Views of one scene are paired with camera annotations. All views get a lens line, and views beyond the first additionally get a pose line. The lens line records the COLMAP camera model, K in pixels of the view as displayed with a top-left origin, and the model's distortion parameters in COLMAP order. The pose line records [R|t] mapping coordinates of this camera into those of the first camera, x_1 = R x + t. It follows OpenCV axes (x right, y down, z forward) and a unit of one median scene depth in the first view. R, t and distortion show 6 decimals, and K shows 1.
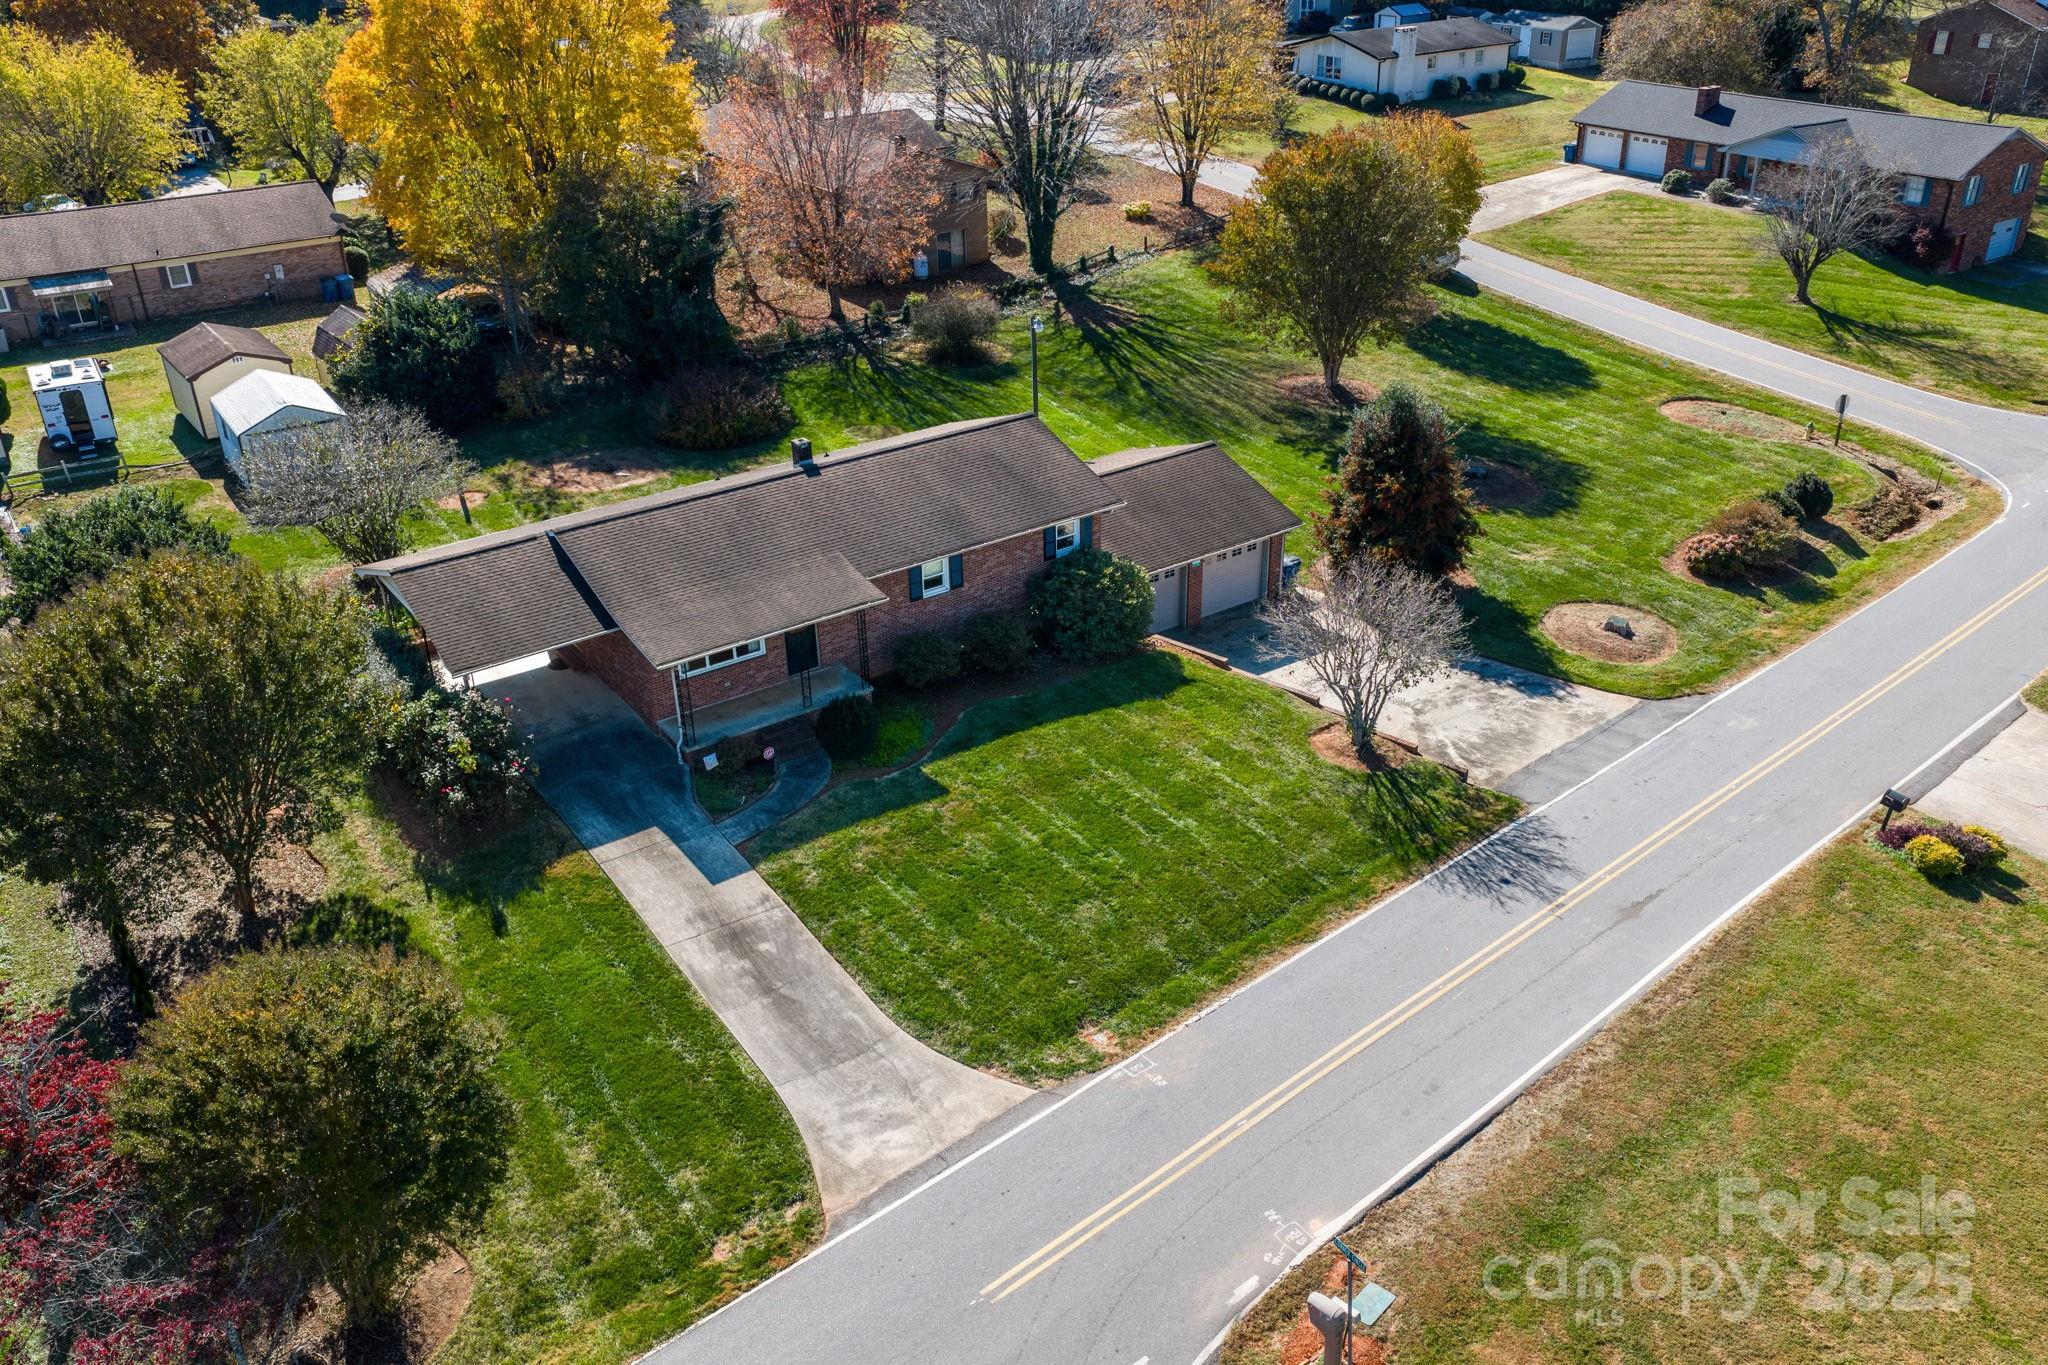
lens RADIAL K [[1675.9, 0, 1024.7], [0, 1675.9, 680.9], [0, 0, 1]] dist [0.016205, 0.003032]
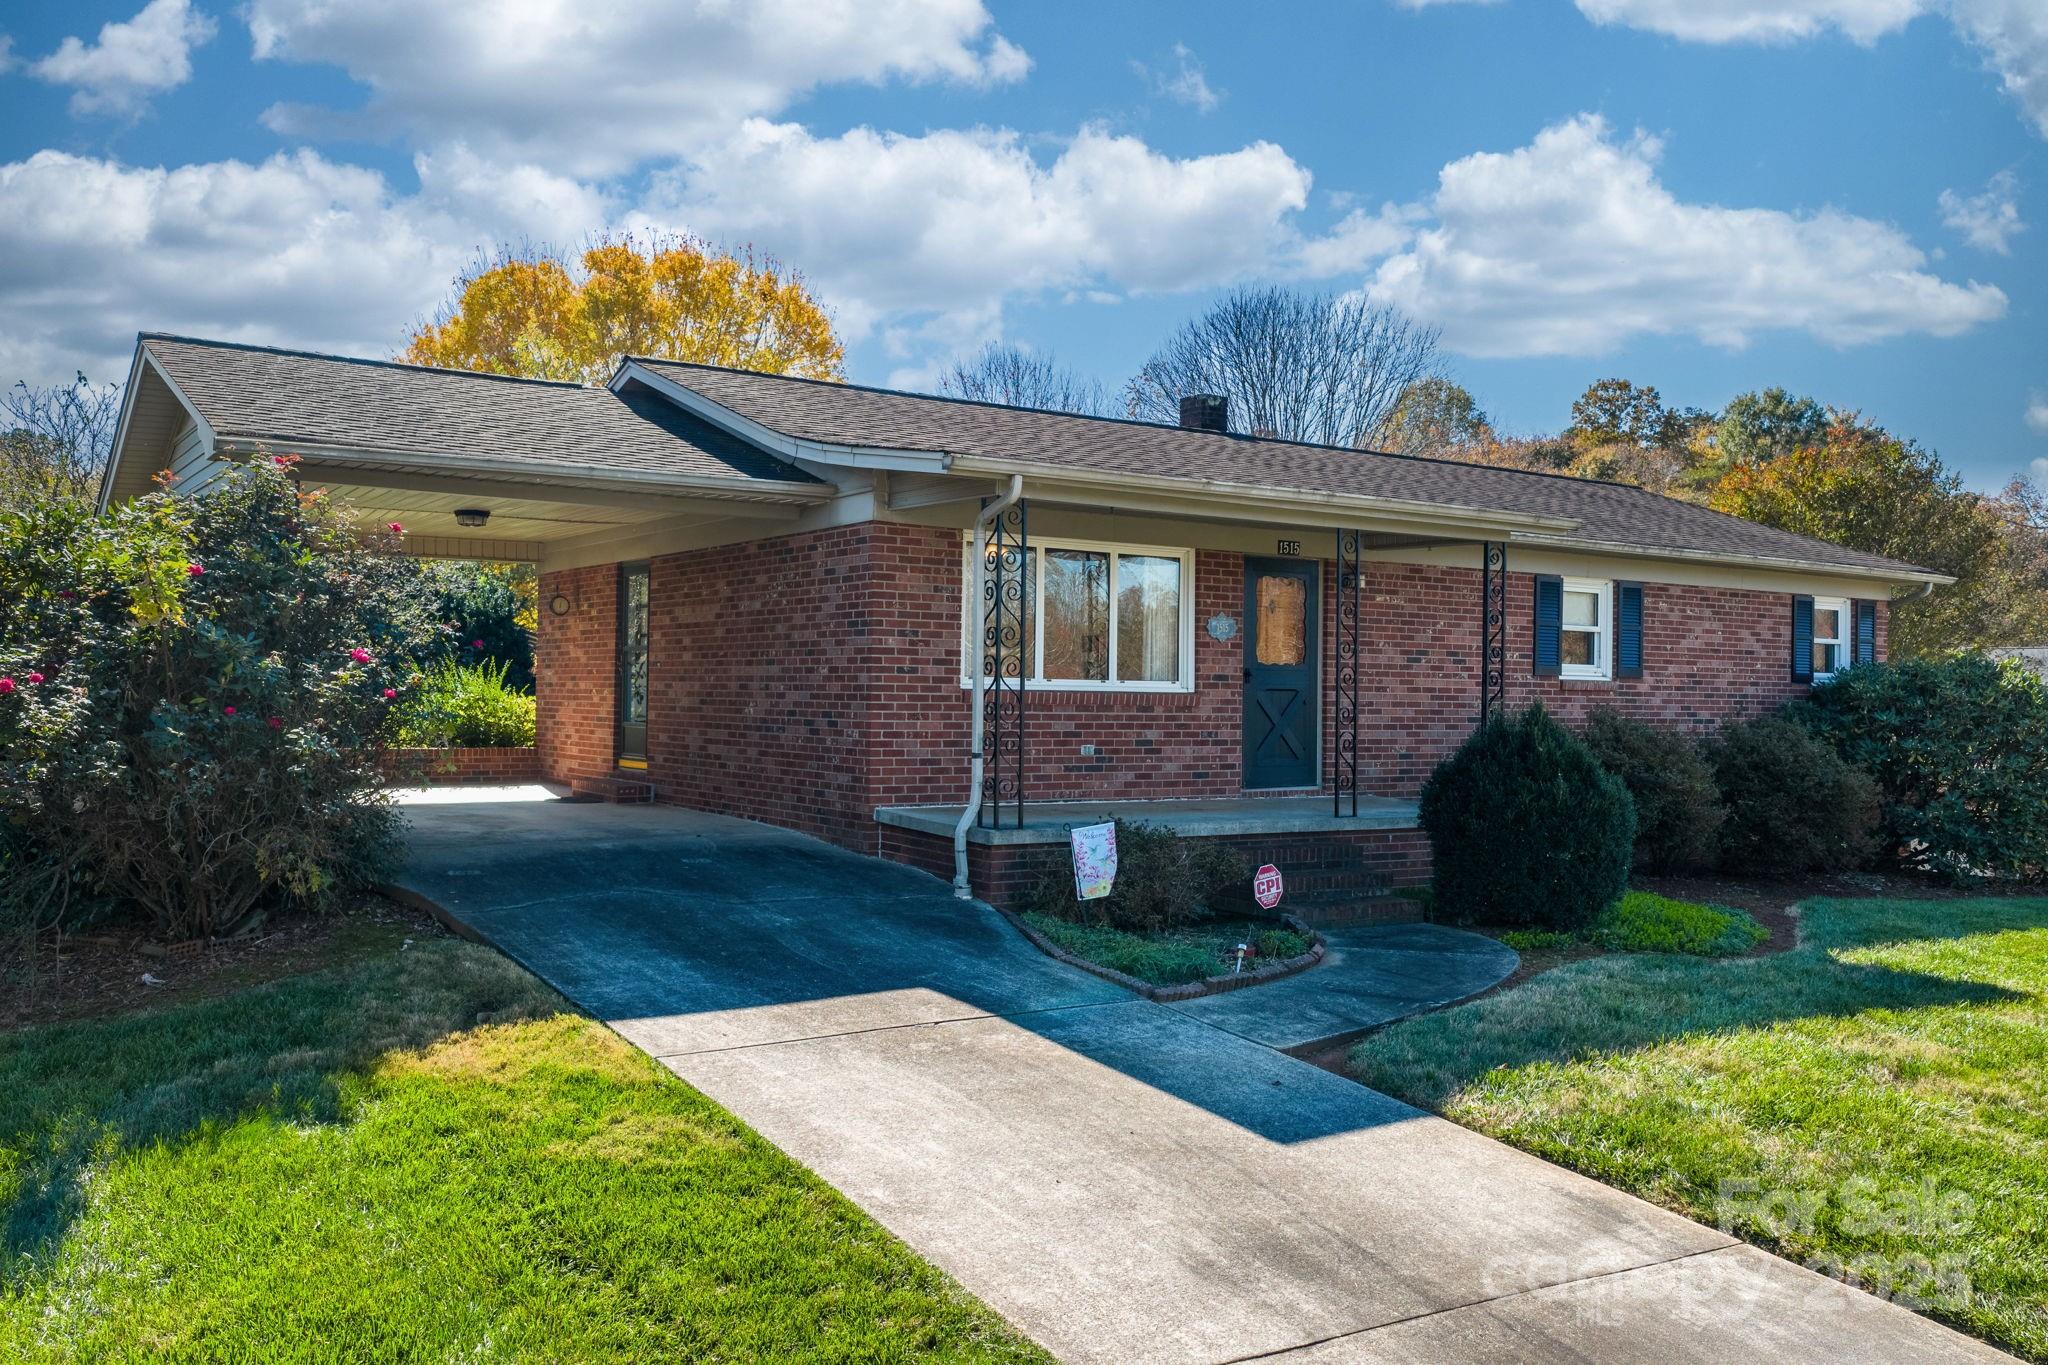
lens RADIAL K [[1675.6, 0, 1017.6], [0, 1675.6, 697.8], [0, 0, 1]] dist [0.041858, -0.031520]
pose [[0.999032, 0.032770, -0.029363, -0.170460], [-0.042629, 0.886174, -0.461388, 0.133914], [0.010901, 0.462193, 0.886712, 0.666424]]
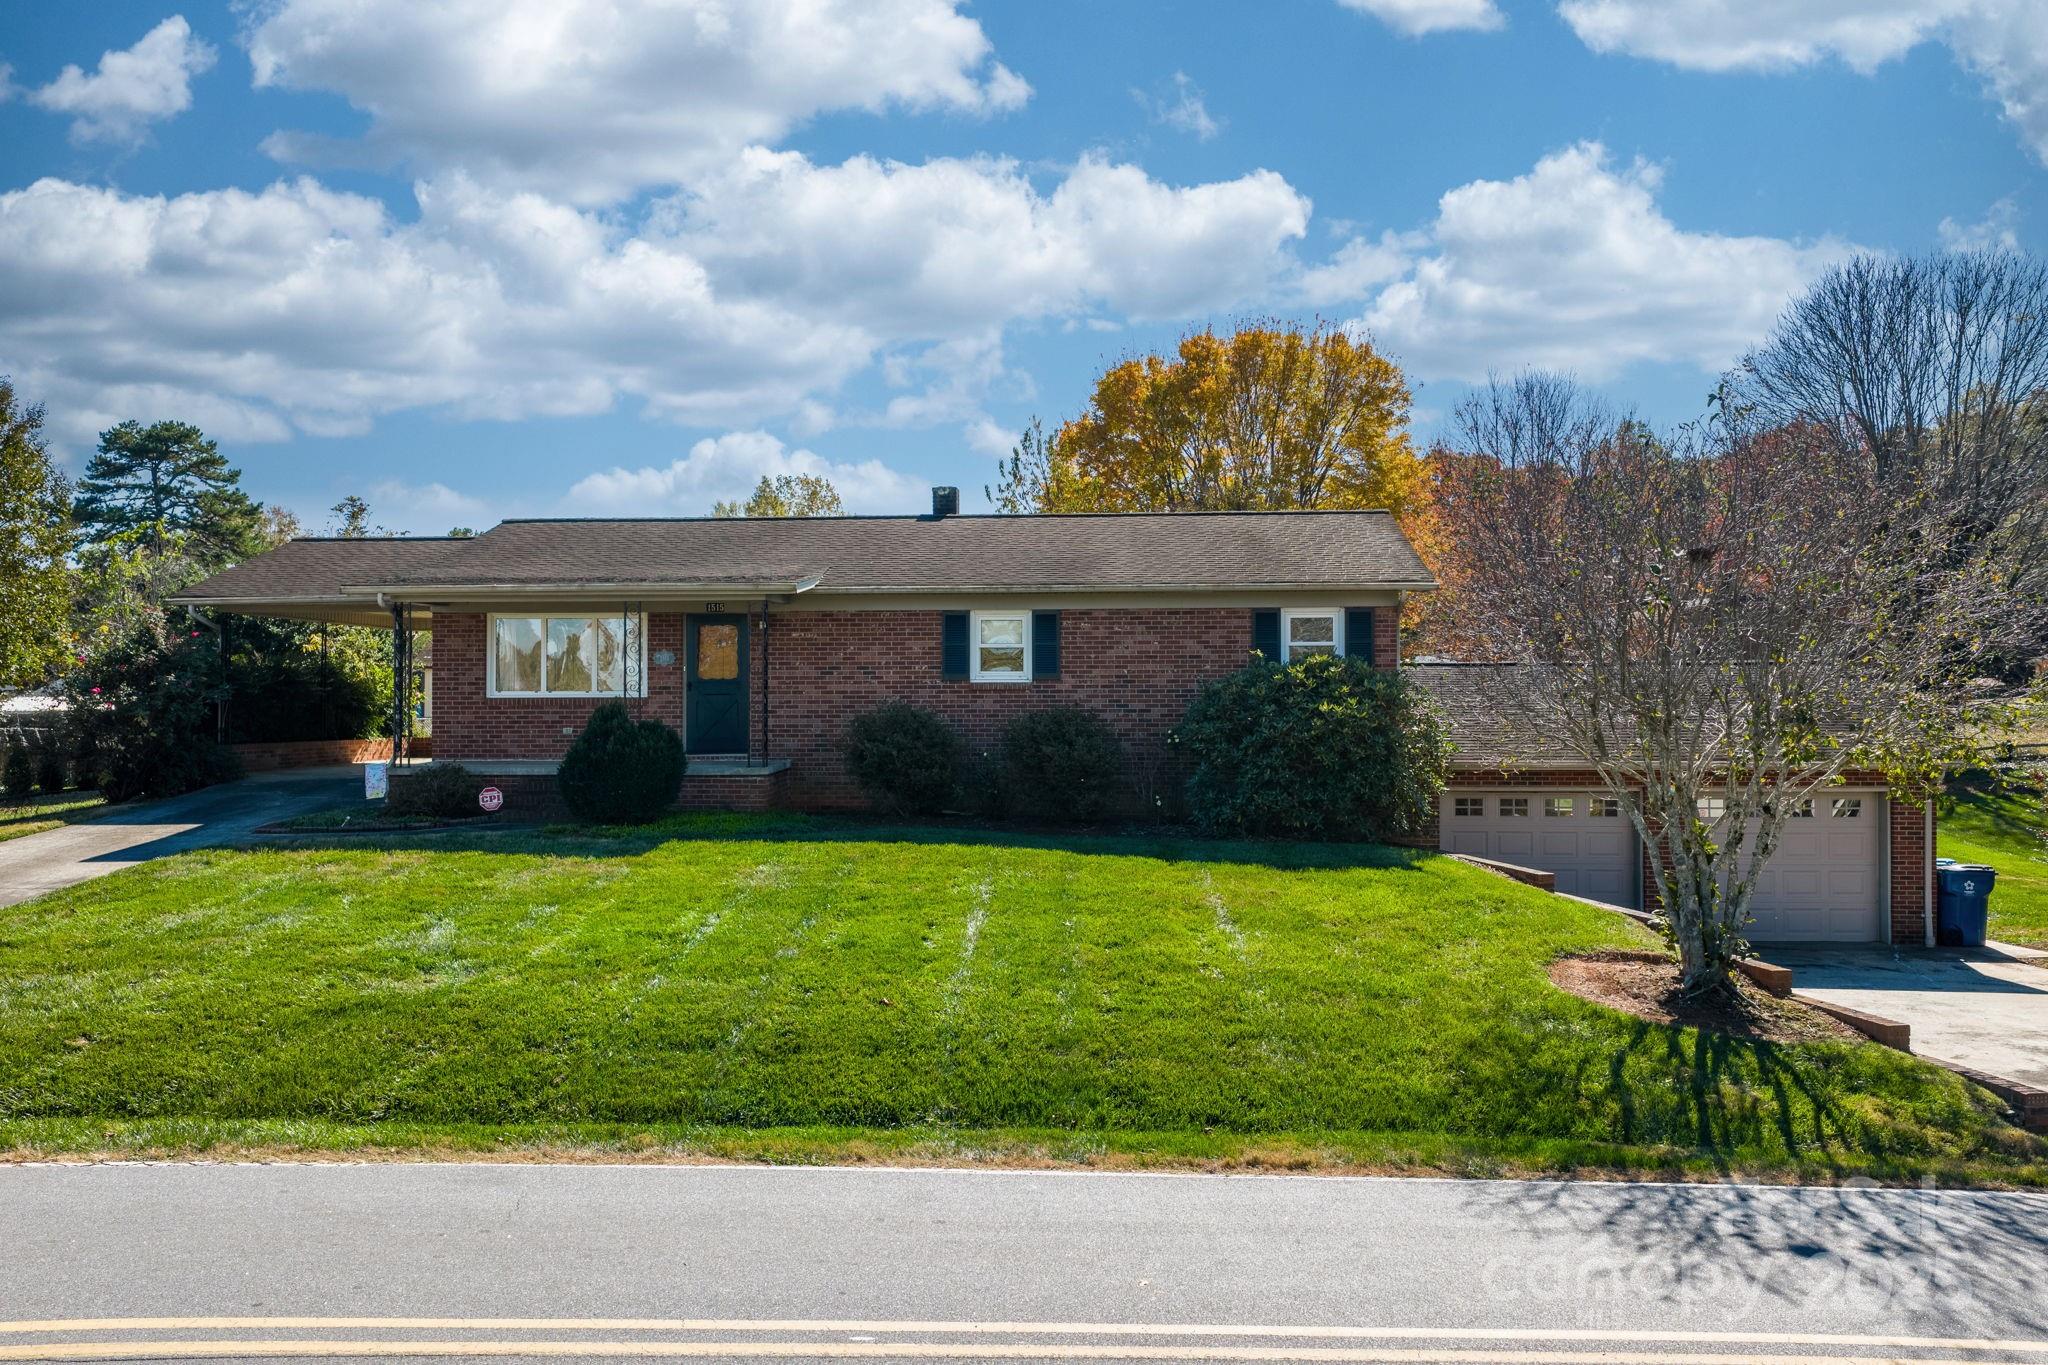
lens RADIAL K [[1675.6, 0, 1038.9], [0, 1675.6, 680.7], [0, 0, 1]] dist [0.041858, -0.031520]
pose [[0.777959, 0.007278, -0.628273, 0.293197], [-0.300774, 0.882234, -0.362212, 0.138439], [0.551648, 0.470754, 0.688531, 0.642444]]
